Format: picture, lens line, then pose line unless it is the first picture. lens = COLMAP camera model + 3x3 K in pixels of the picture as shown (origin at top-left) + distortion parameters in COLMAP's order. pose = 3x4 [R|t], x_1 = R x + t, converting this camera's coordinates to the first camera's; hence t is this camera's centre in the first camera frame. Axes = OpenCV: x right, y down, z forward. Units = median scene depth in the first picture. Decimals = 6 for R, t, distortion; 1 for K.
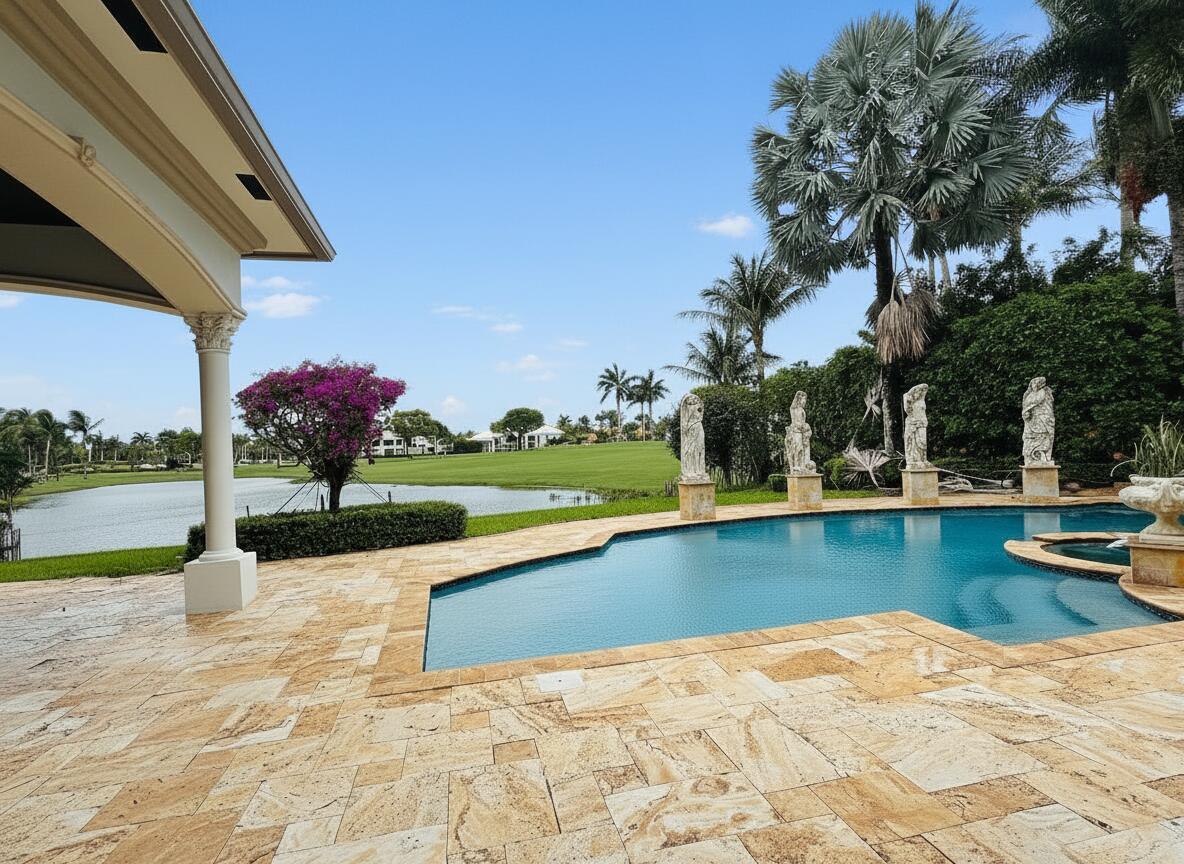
lens RADIAL K [[592.1, 0, 592.0], [0, 592.1, 432.0], [0, 0, 1]] dist [0.001363, 0.000283]
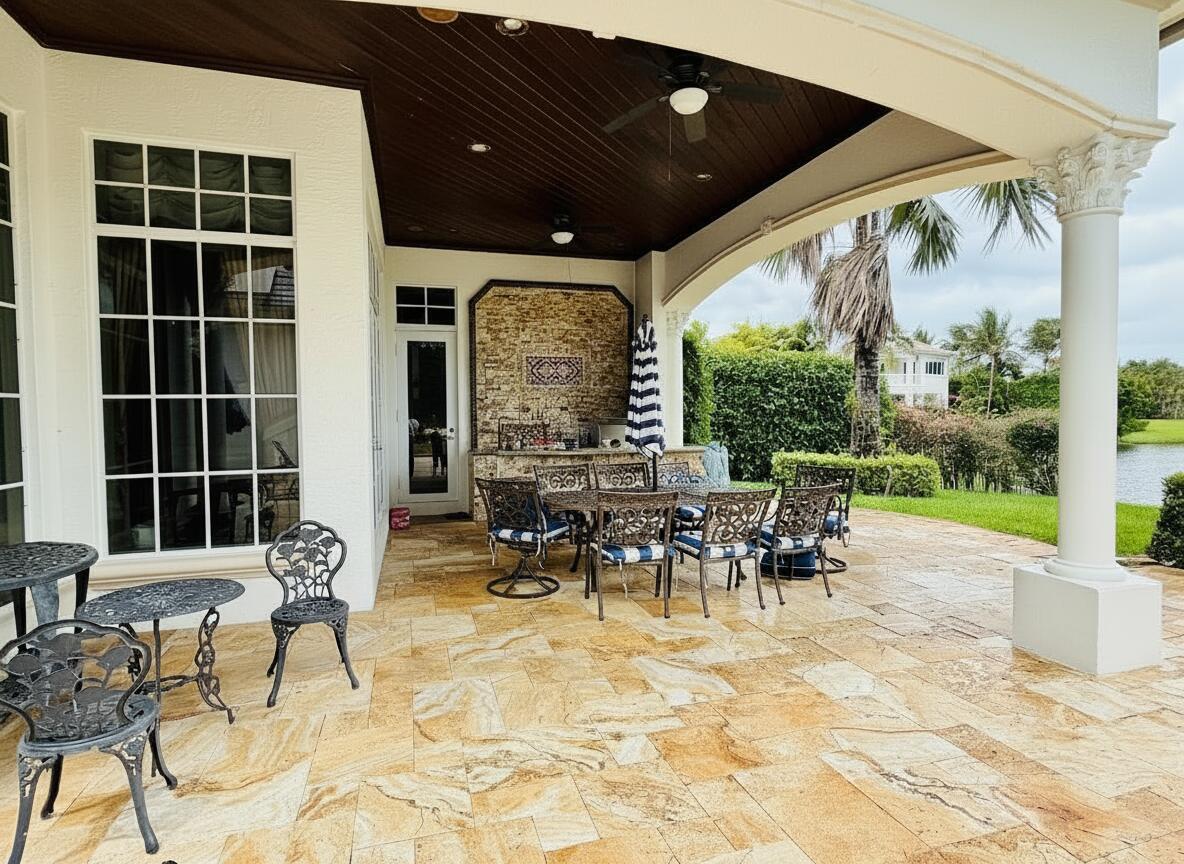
lens RADIAL K [[592.1, 0, 592.0], [0, 592.1, 432.0], [0, 0, 1]] dist [0.001363, 0.000283]
pose [[0.056572, 0.064997, -0.996281, -0.103930], [0.039149, 0.996967, 0.067265, 0.021060], [0.997631, -0.042809, 0.053855, 0.623346]]
